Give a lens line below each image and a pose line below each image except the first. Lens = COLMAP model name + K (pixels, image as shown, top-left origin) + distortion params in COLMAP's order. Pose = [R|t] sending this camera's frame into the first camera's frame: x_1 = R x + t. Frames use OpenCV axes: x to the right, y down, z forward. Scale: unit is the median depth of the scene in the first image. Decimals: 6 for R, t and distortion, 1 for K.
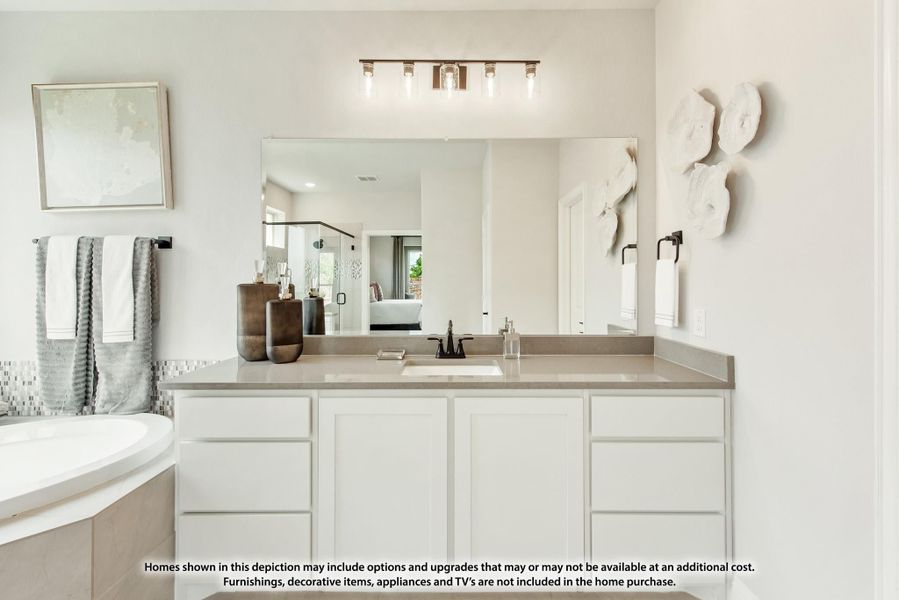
lens RADIAL K [[354.9, 0, 464.0], [0, 354.9, 284.3], [0, 0, 1]] dist [-0.002121, -0.000975]
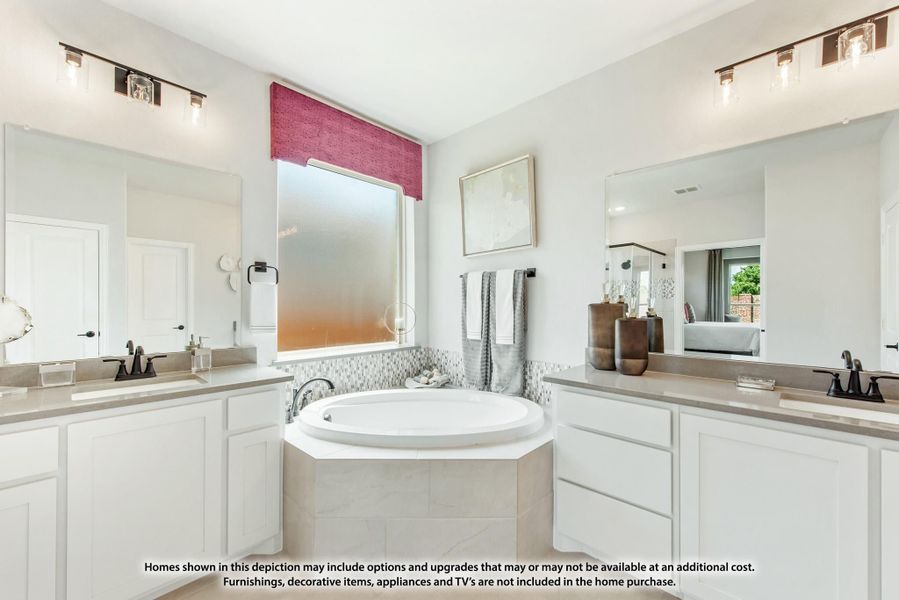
lens RADIAL K [[354.9, 0, 443.5], [0, 354.9, 303.4], [0, 0, 1]] dist [-0.002121, -0.000975]
pose [[0.719096, 0.002312, -0.694907, -0.155955], [-0.003353, 0.999994, -0.000143, -0.000385], [0.694903, 0.002433, 0.719100, -0.200326]]
